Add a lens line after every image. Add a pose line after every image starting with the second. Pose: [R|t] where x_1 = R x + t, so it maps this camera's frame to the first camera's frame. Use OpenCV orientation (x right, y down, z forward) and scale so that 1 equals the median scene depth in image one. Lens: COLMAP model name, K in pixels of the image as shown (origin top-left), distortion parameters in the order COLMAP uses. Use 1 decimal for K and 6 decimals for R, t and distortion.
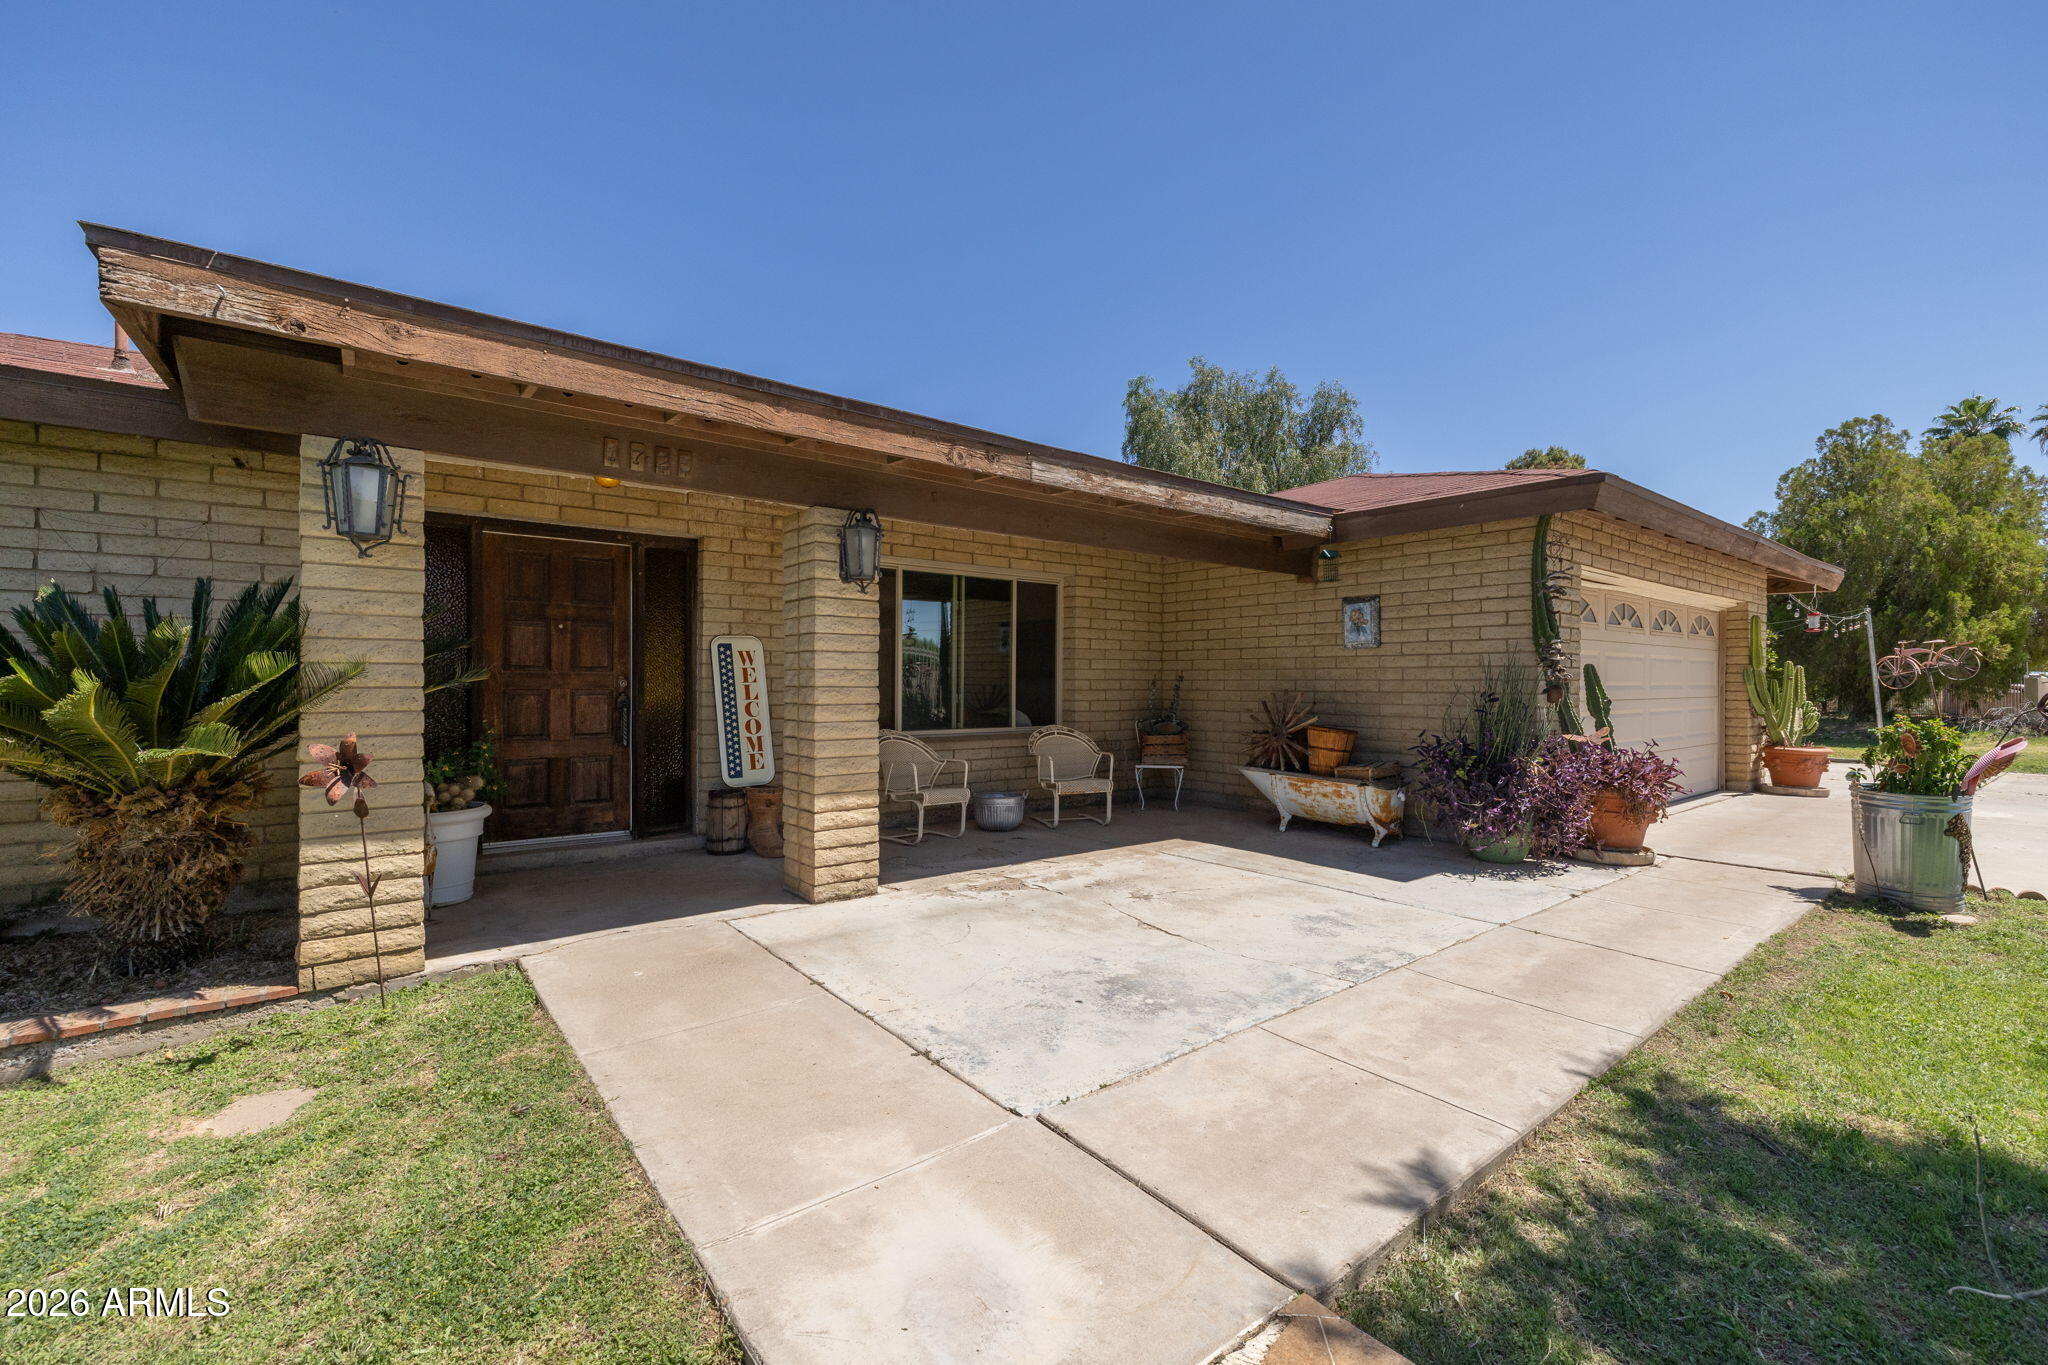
lens RADIAL K [[875.5, 0, 1024.0], [0, 875.5, 682.5], [0, 0, 1]] dist [0.000654, -0.000047]
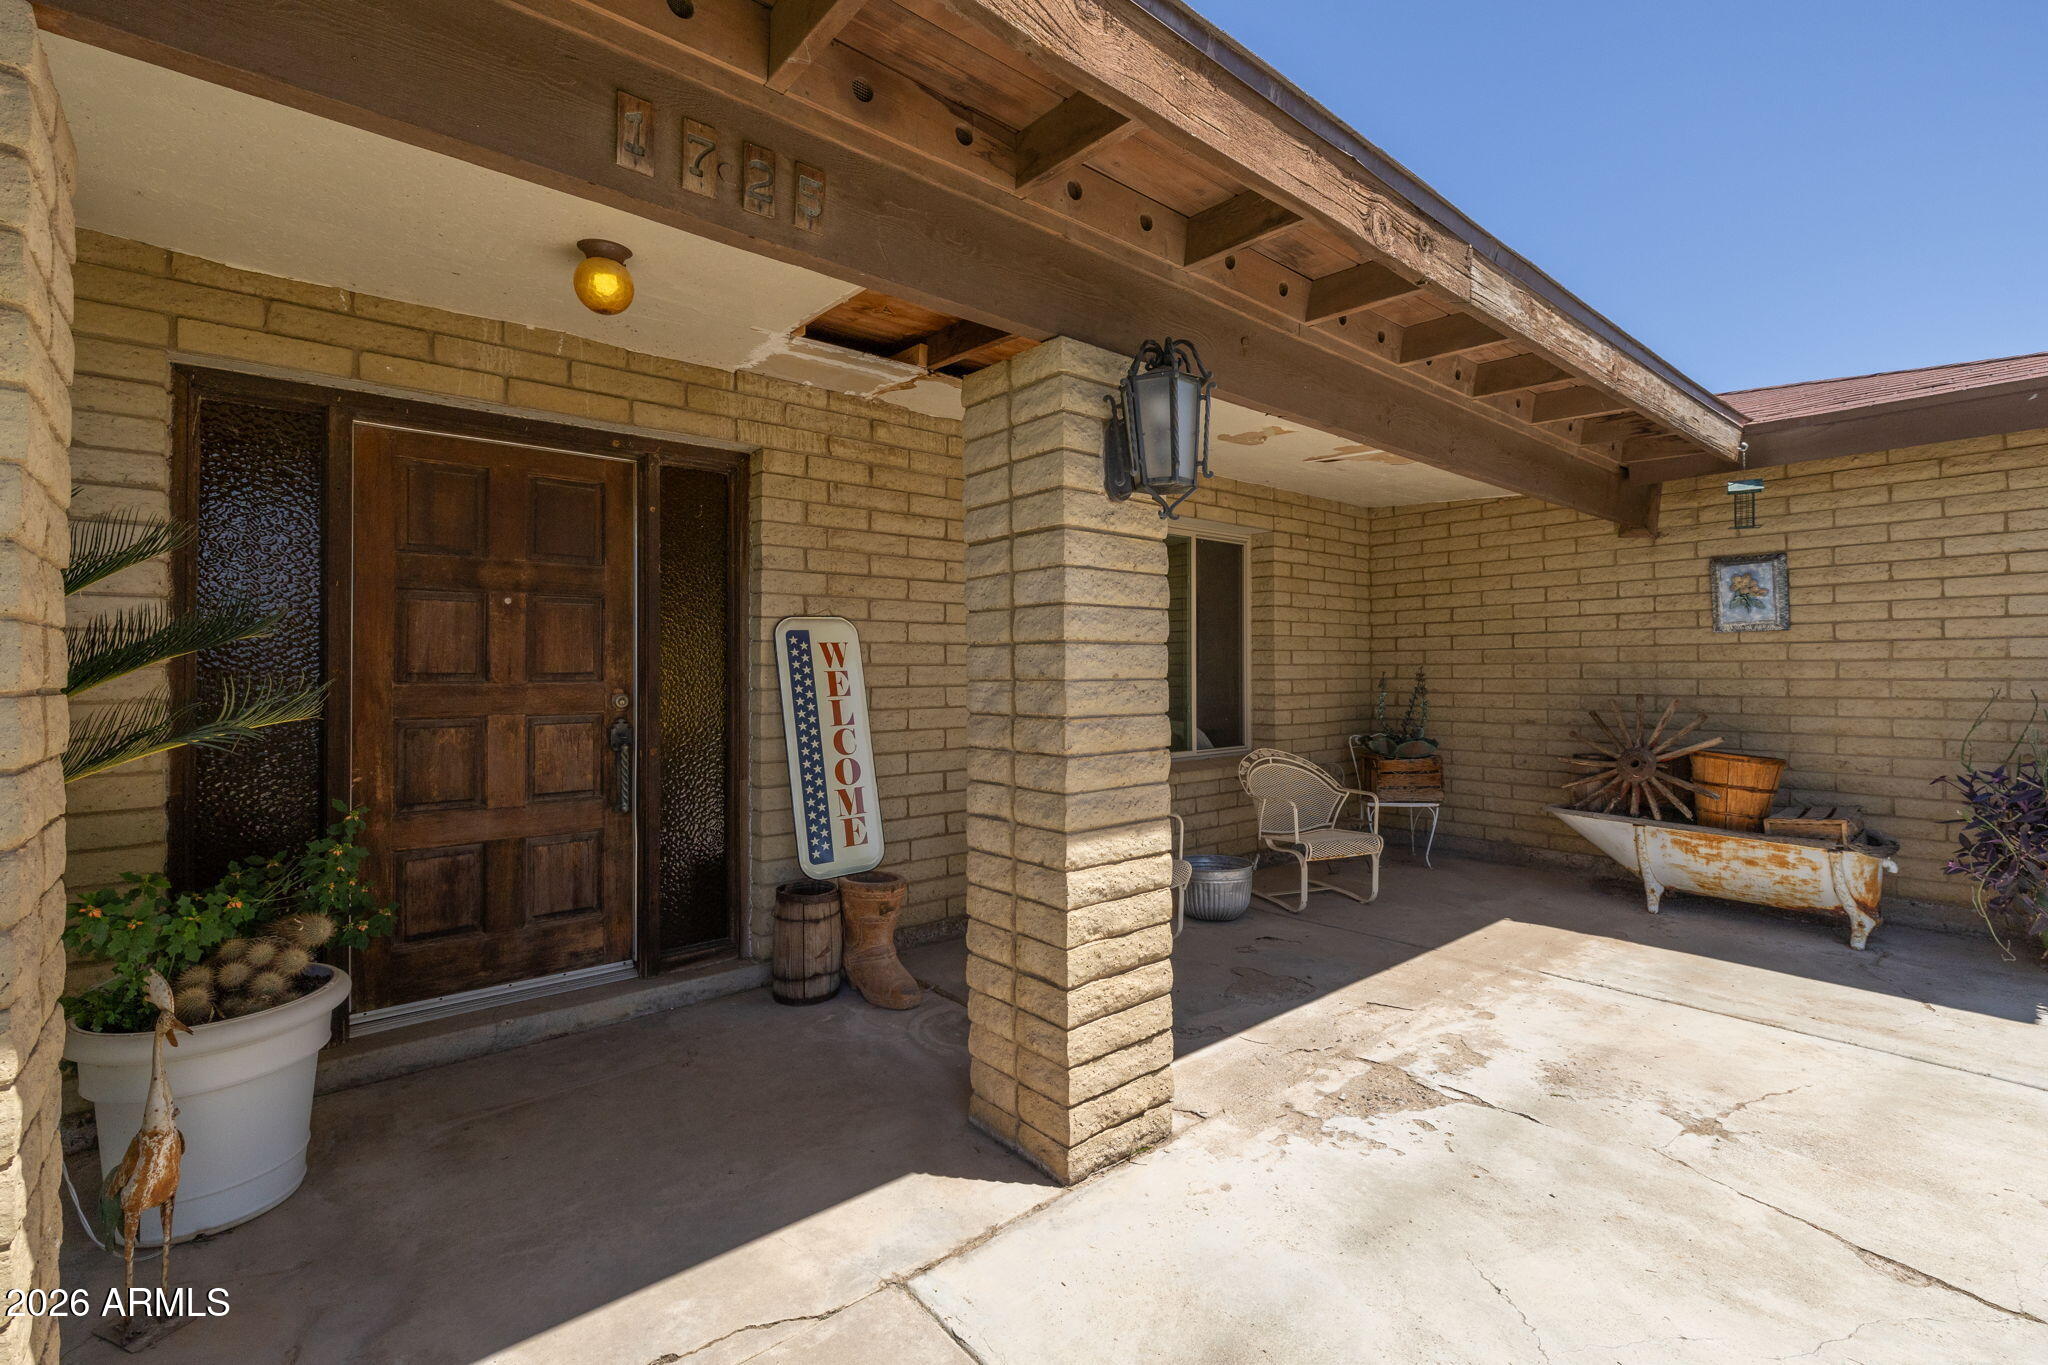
lens RADIAL K [[892.0, 0, 1061.7], [0, 892.0, 655.1], [0, 0, 1]] dist [0.000971, 0.000279]
pose [[0.998023, -0.008671, 0.062243, -0.195258], [0.009854, 0.999776, -0.018719, -0.014487], [-0.062067, 0.019295, 0.997885, 0.378080]]
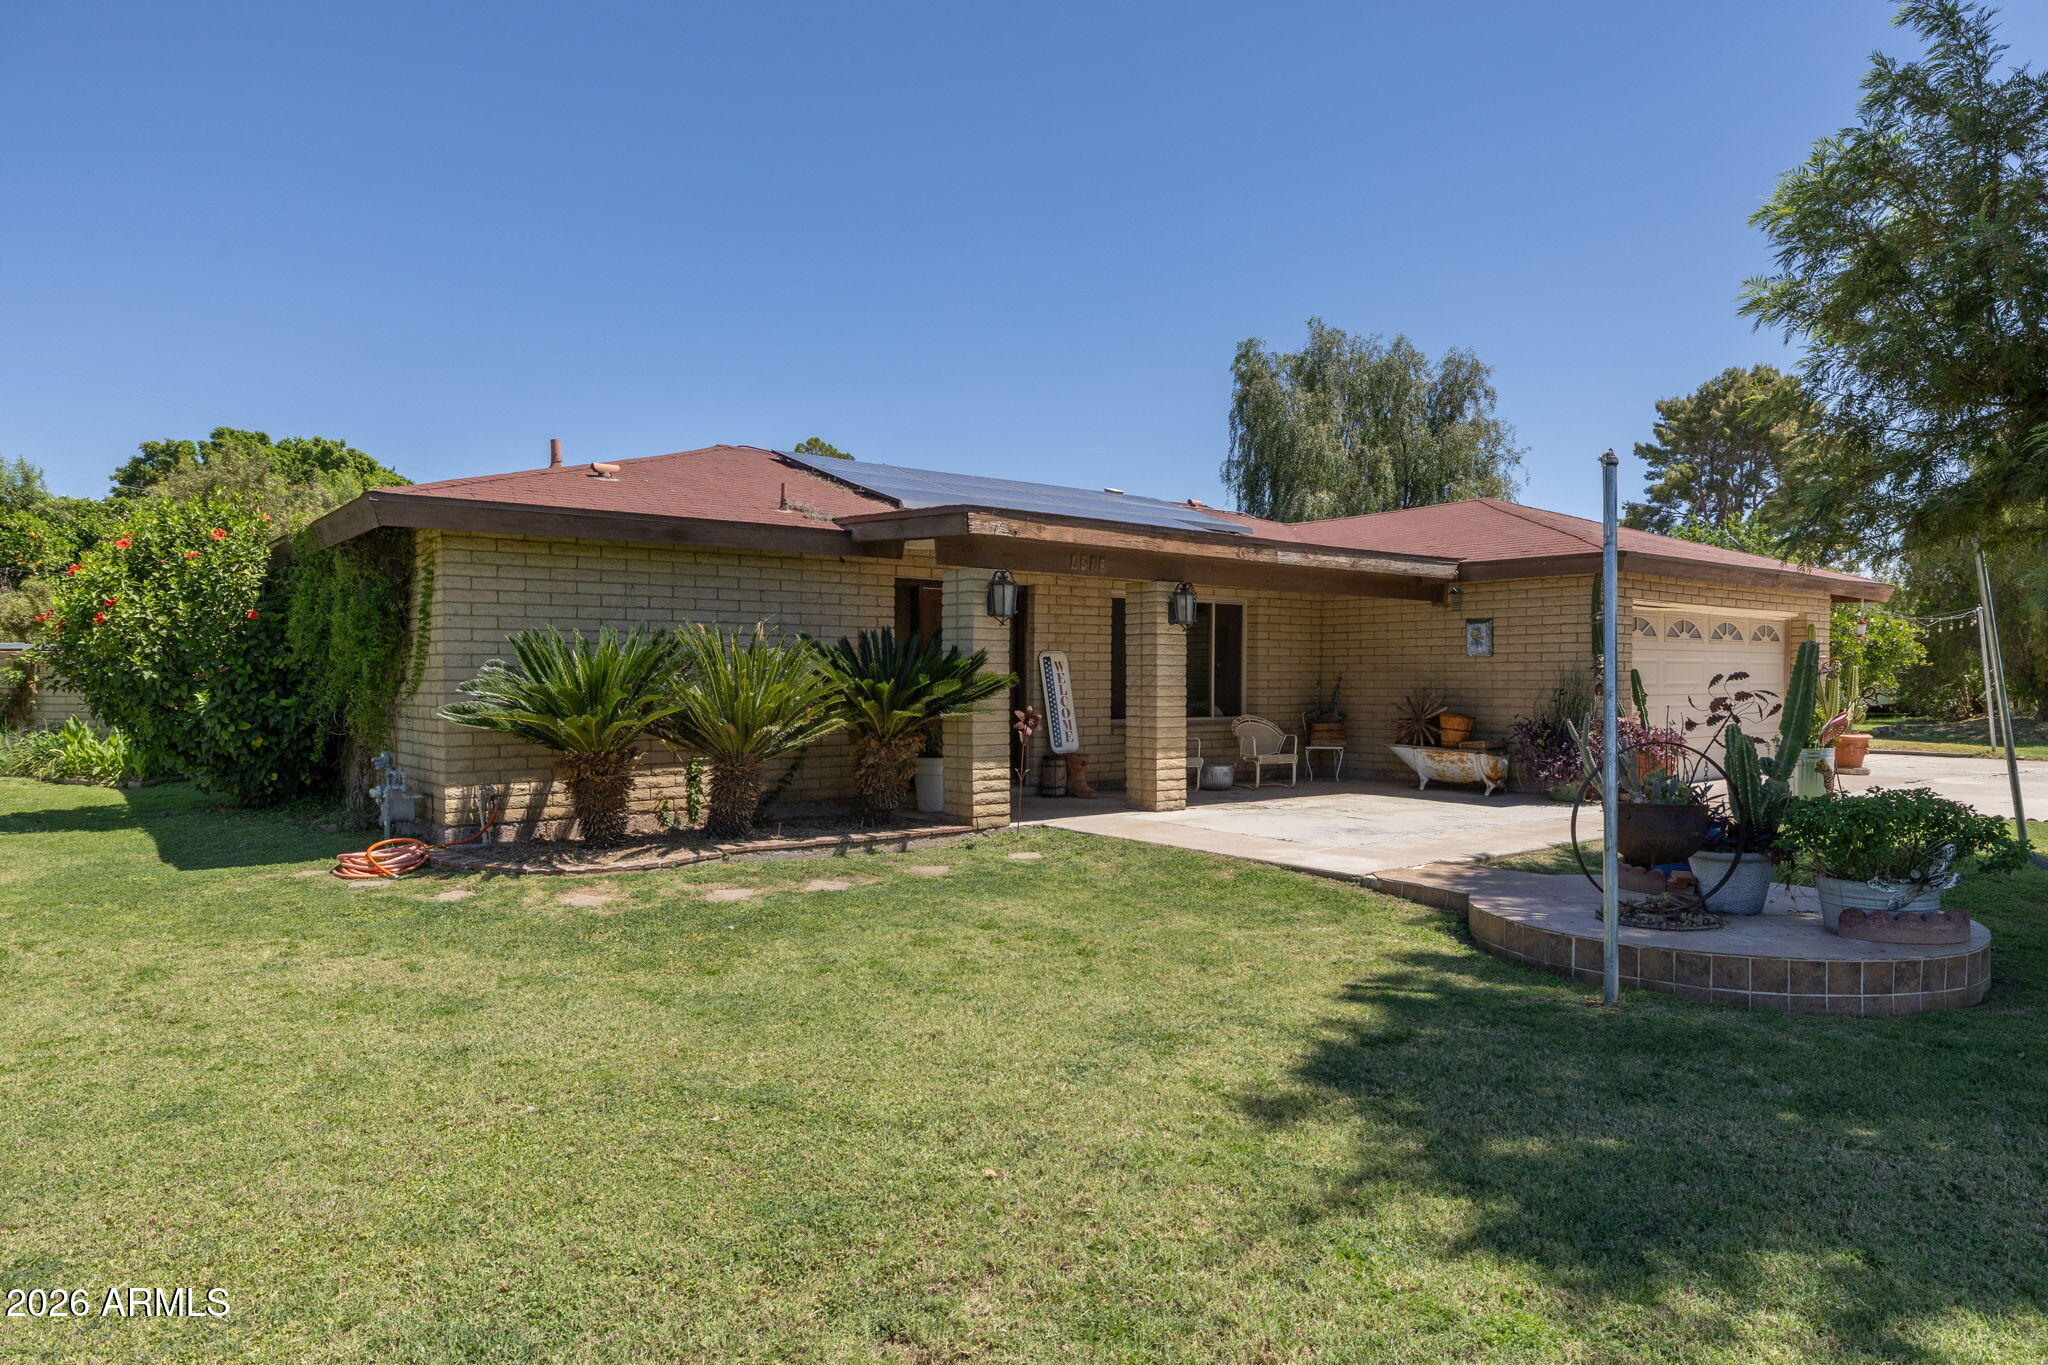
lens RADIAL K [[1204.2, 0, 1059.4], [0, 1204.2, 698.0], [0, 0, 1]] dist [-0.002935, -0.001404]
pose [[0.999930, -0.002851, 0.011518, -0.310744], [0.002681, 0.999887, 0.014759, -0.004737], [-0.011559, -0.014727, 0.999825, -0.928033]]
